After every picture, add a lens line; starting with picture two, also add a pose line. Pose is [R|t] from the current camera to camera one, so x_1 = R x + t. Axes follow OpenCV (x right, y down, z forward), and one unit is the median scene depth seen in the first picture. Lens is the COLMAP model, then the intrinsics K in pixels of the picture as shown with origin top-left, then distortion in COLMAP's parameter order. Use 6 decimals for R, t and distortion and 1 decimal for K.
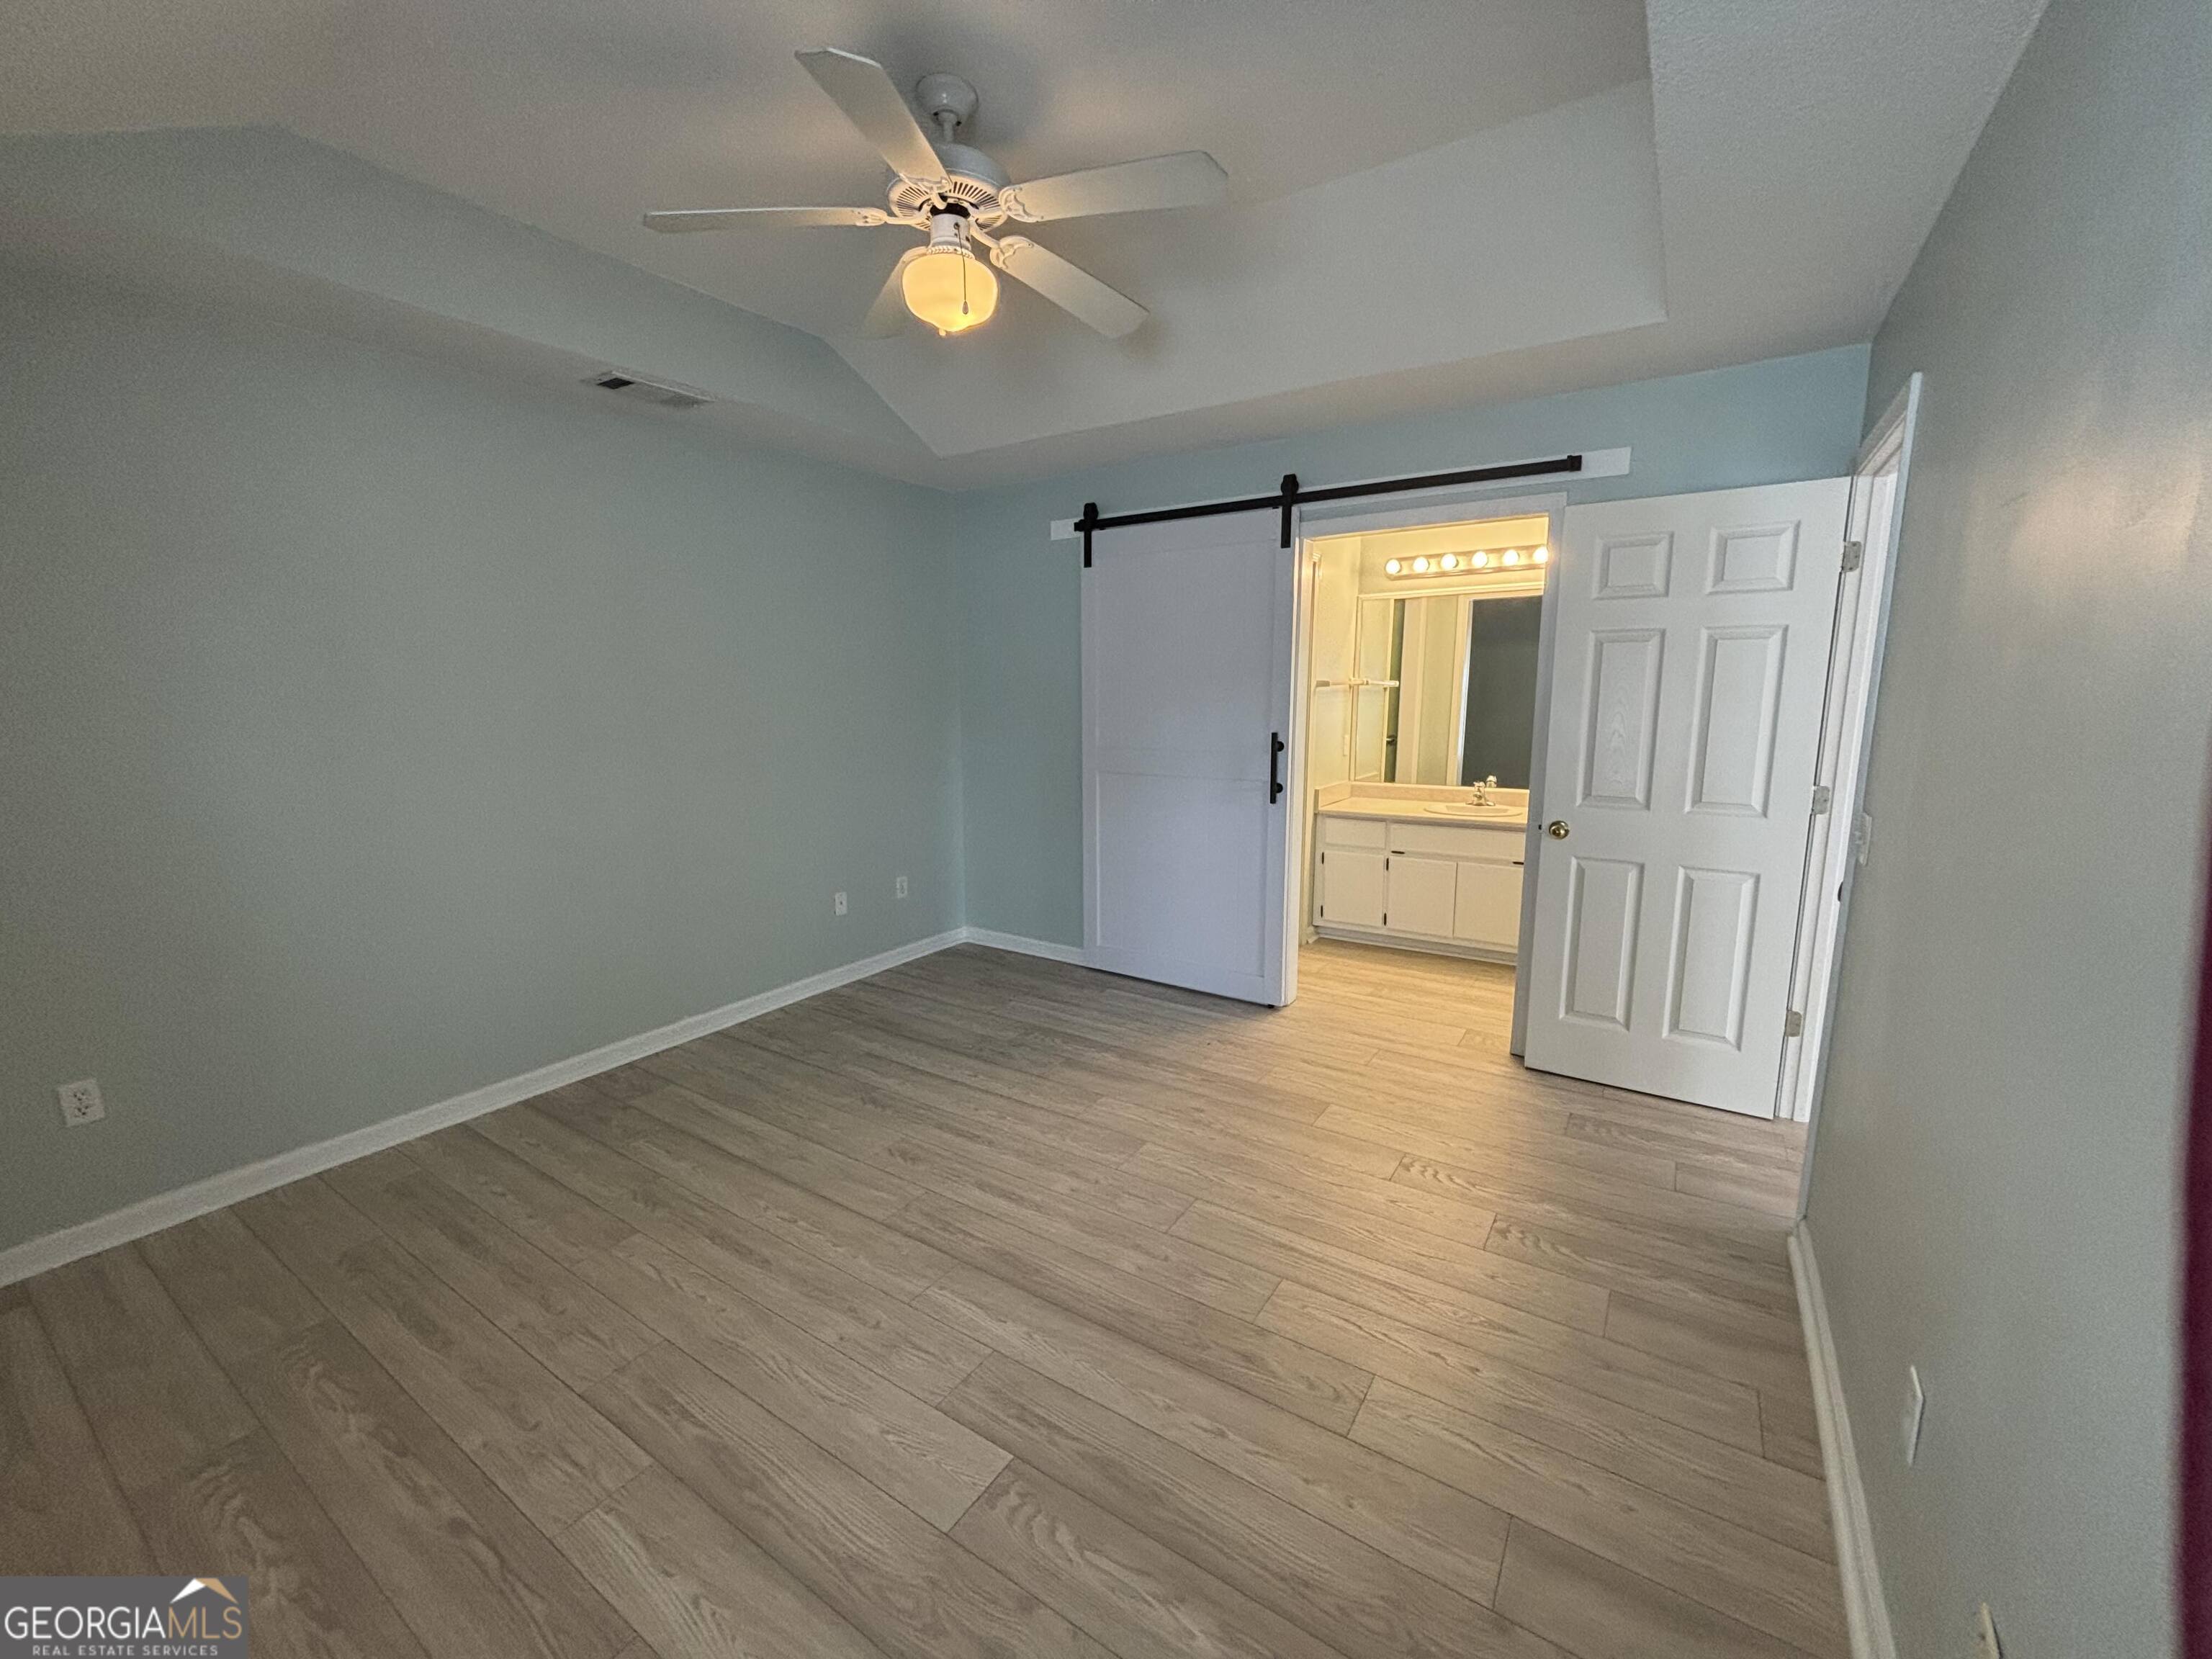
lens RADIAL K [[884.0, 0, 1101.5], [0, 884.0, 828.0], [0, 0, 1]] dist [0.001794, -0.000147]
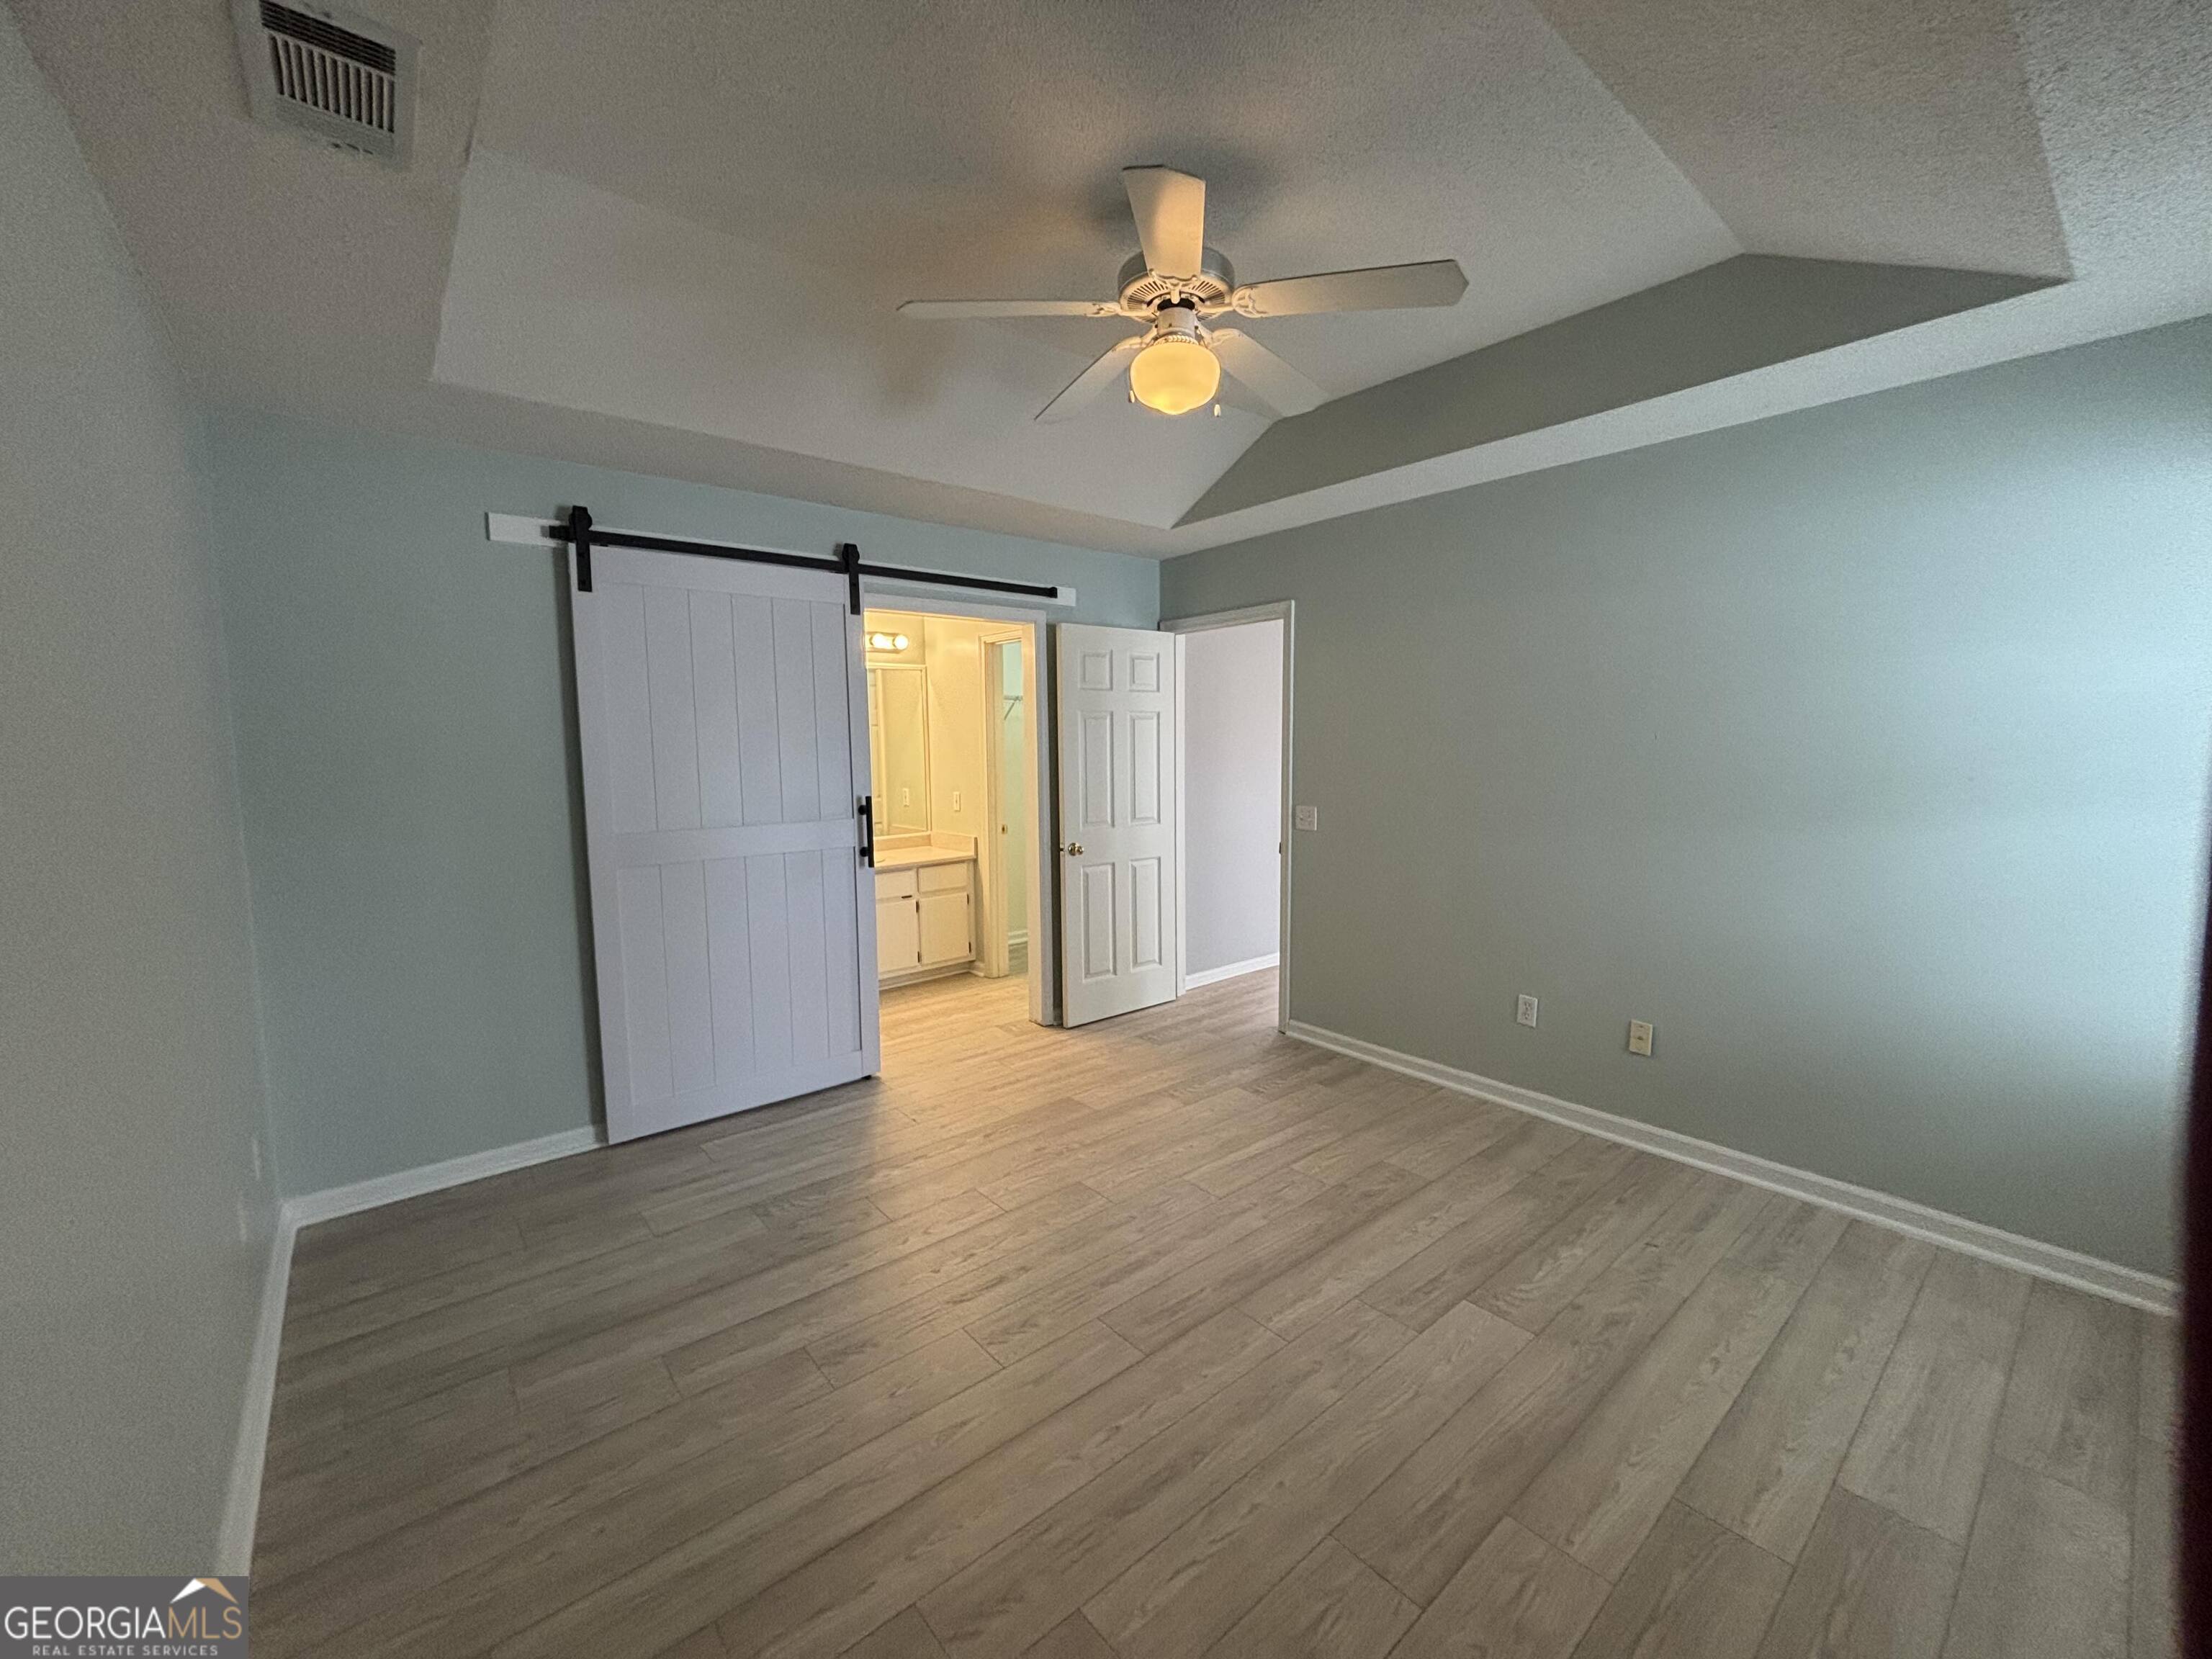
lens RADIAL K [[878.7, 0, 1114.3], [0, 878.7, 828.4], [0, 0, 1]] dist [0.019528, -0.003240]
pose [[0.283314, -0.095612, 0.954249, -0.772182], [0.160649, 0.985690, 0.051066, -0.090045], [-0.945476, 0.138831, 0.294619, 0.515013]]
